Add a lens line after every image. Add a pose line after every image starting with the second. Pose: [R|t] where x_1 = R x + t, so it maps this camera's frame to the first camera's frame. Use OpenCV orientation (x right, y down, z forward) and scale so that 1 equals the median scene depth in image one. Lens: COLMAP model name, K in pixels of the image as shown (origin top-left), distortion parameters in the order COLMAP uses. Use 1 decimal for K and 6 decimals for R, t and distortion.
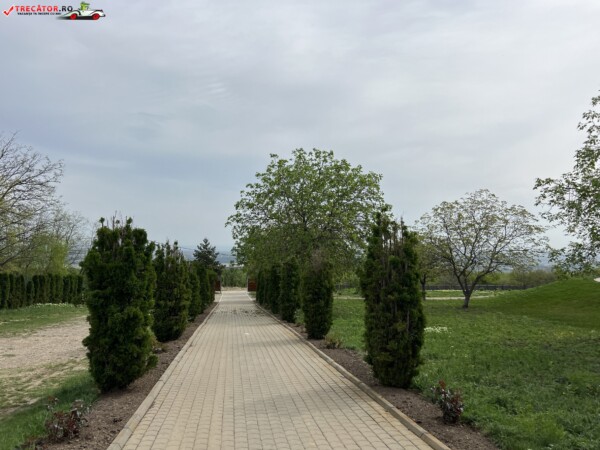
lens RADIAL K [[454.5, 0, 300.0], [0, 454.5, 225.0], [0, 0, 1]] dist [-0.001496, -0.004064]
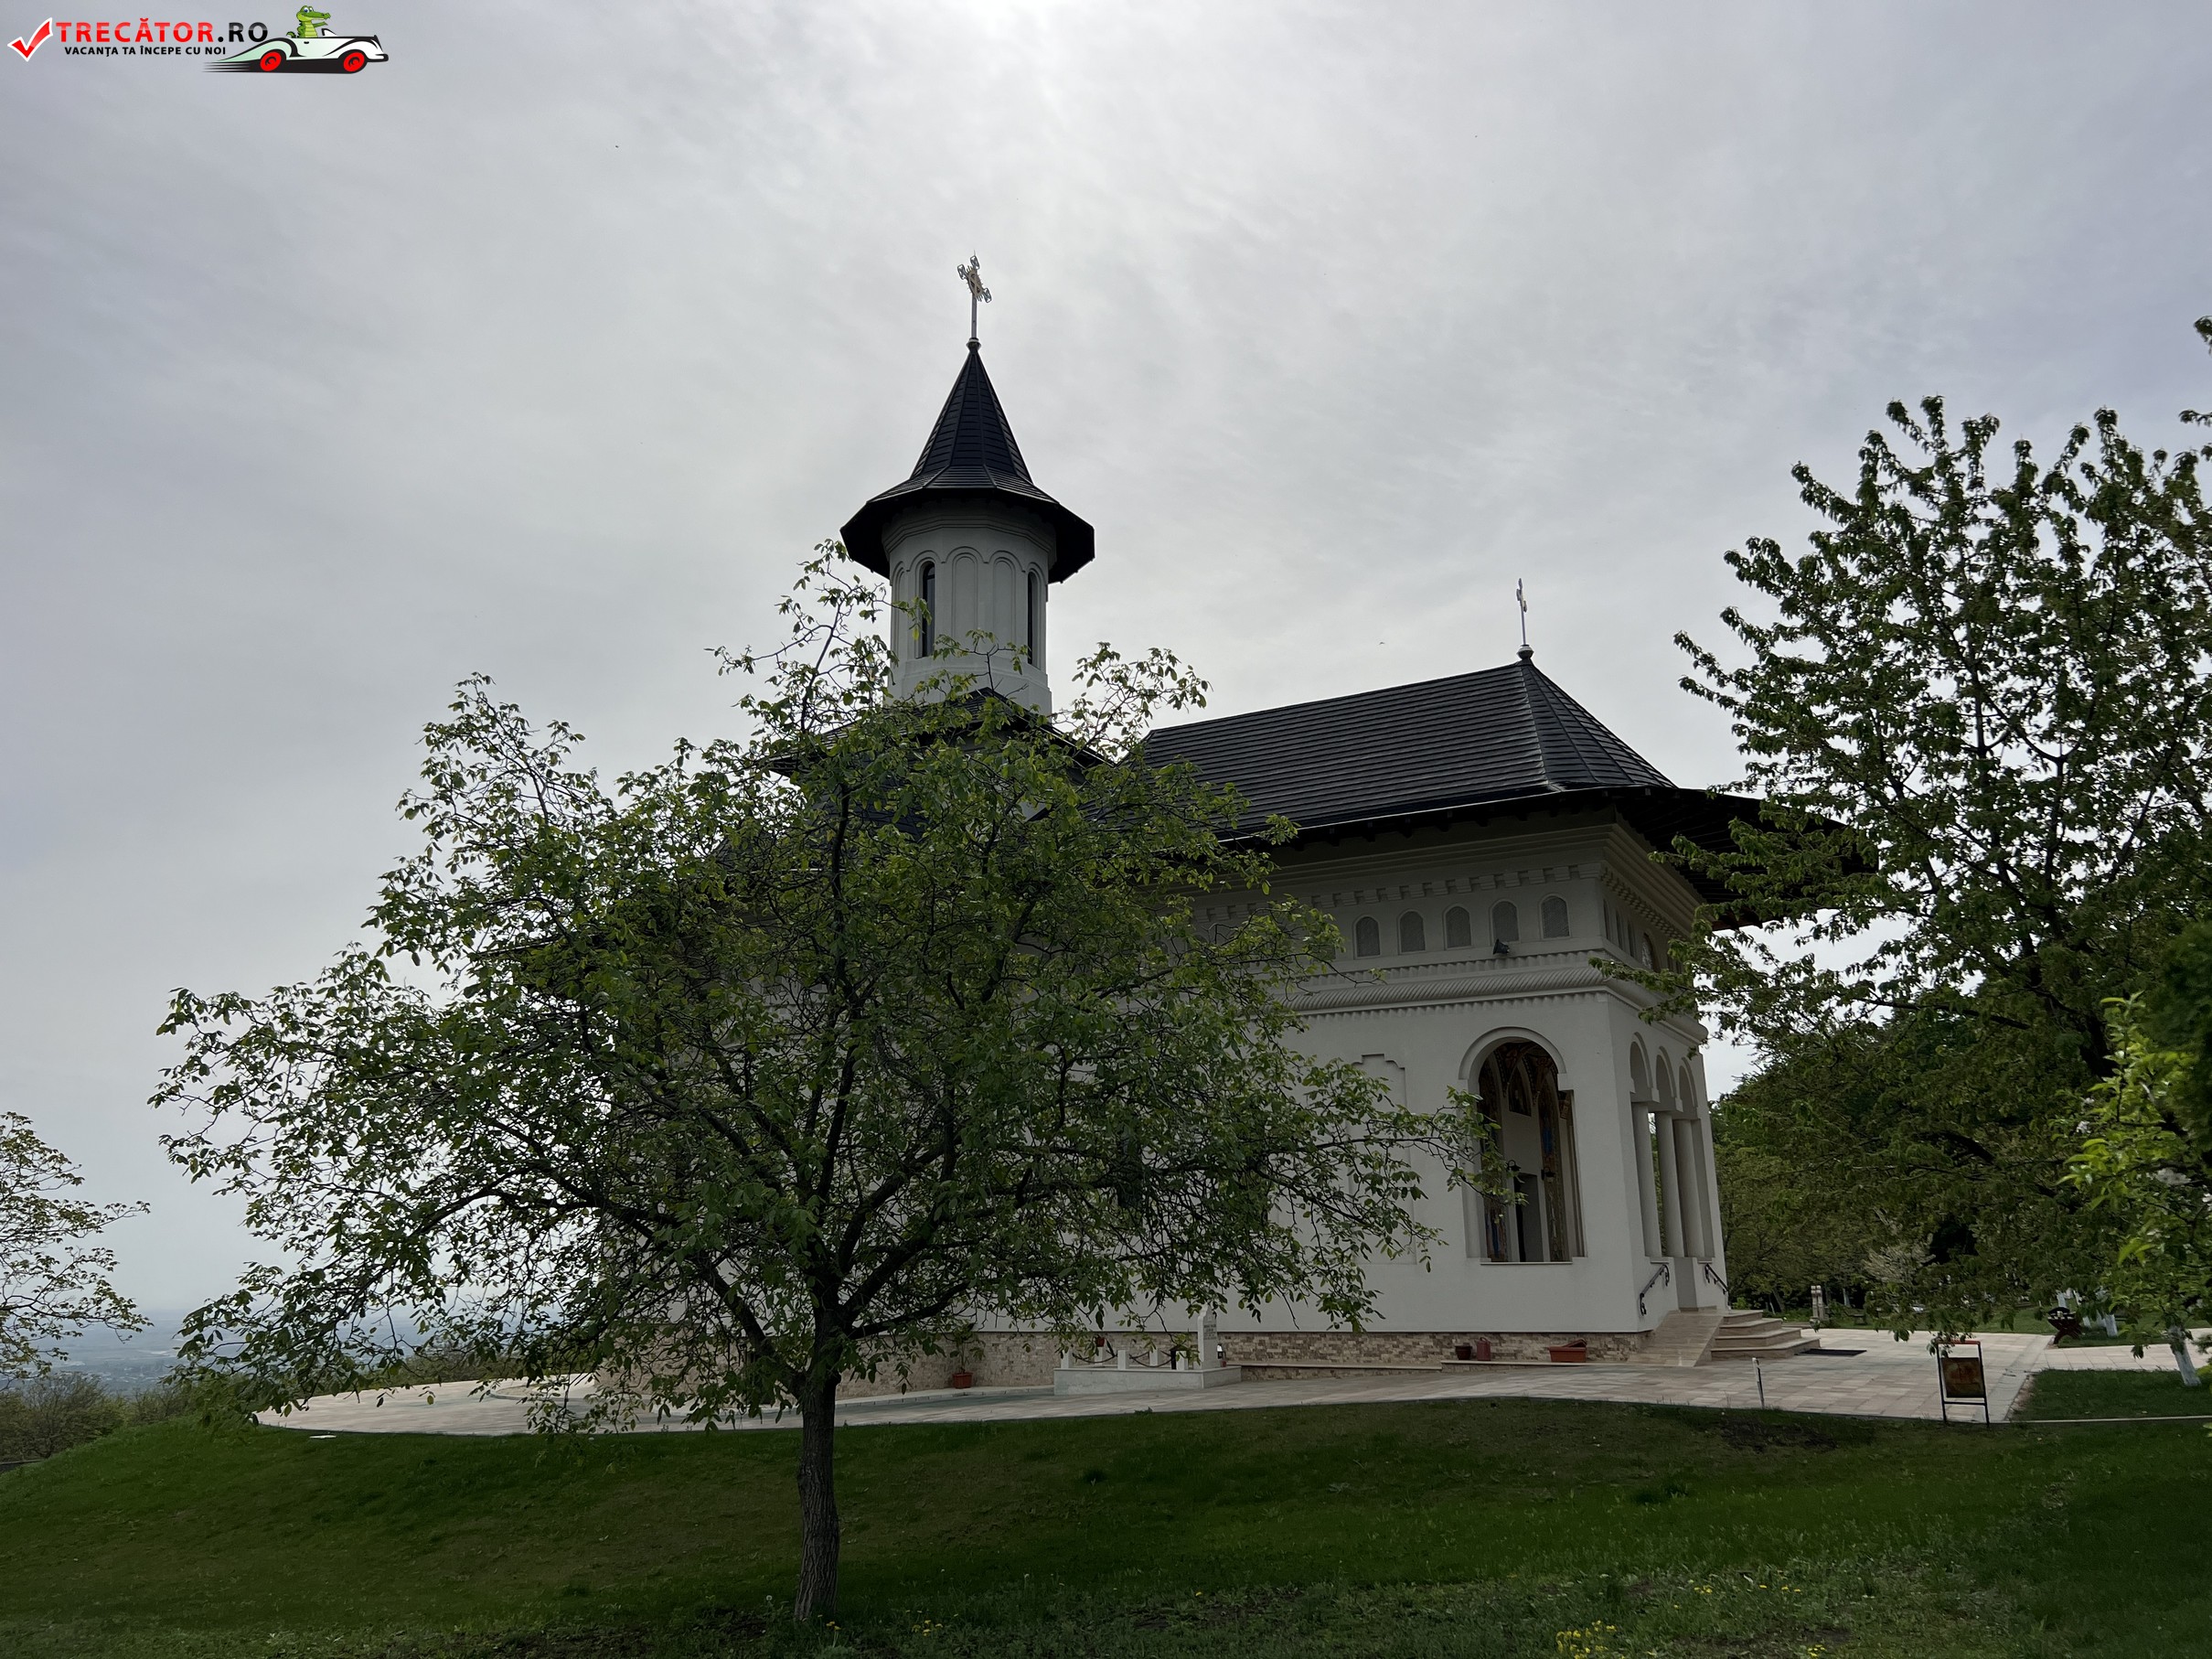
lens RADIAL K [[1675.8, 0, 1106.0], [0, 1675.8, 829.5], [0, 0, 1]] dist [-0.001496, -0.004064]
pose [[0.493721, 0.212747, 0.843195, 0.001401], [-0.019280, 0.972053, -0.233970, 0.011342], [-0.869407, 0.099259, 0.484025, 0.127781]]
